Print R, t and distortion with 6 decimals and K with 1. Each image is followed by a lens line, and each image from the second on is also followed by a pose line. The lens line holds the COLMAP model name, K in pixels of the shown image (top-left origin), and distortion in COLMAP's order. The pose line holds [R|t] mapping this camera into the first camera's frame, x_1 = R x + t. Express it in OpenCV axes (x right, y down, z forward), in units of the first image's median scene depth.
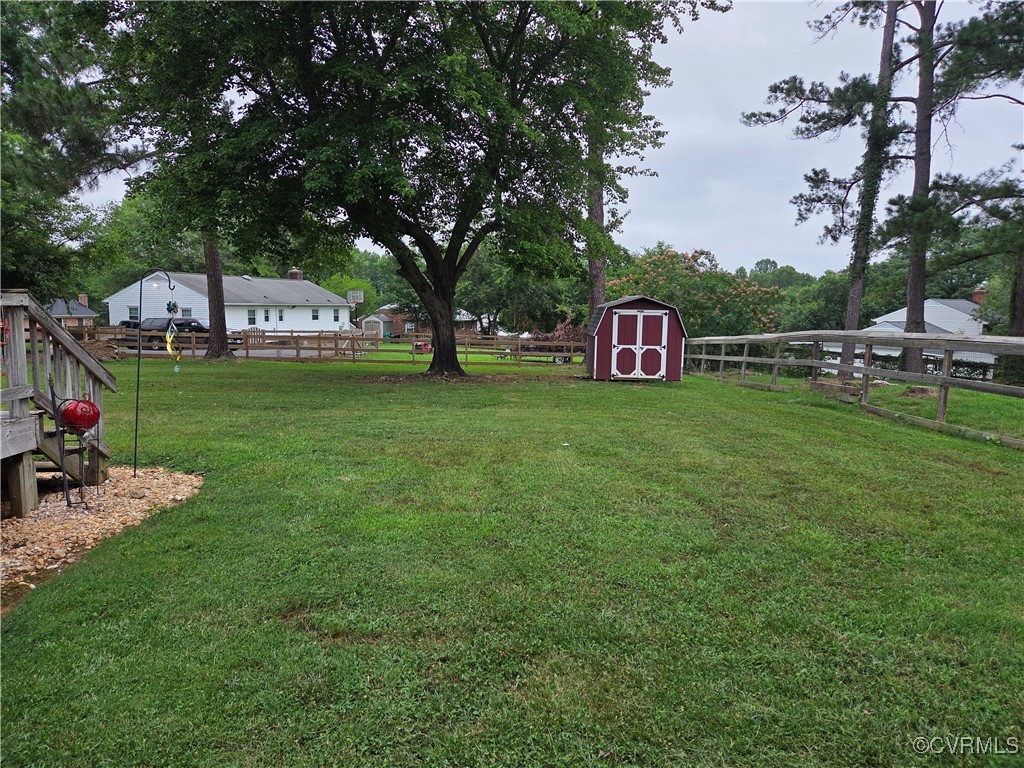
lens RADIAL K [[681.4, 0, 512.7], [0, 681.4, 384.4], [0, 0, 1]] dist [0.070628, -0.059749]
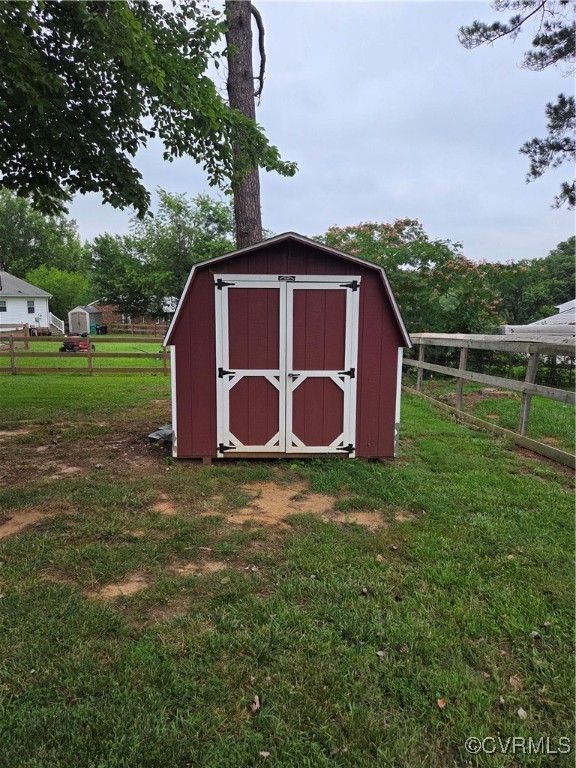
lens RADIAL K [[511.0, 0, 286.8], [0, 511.0, 384.7], [0, 0, 1]] dist [0.070628, -0.059749]
pose [[0.997748, -0.020474, 0.063880, 0.166009], [0.017326, 0.998627, 0.049445, -0.062375], [-0.064805, -0.048227, 0.996732, 0.710615]]
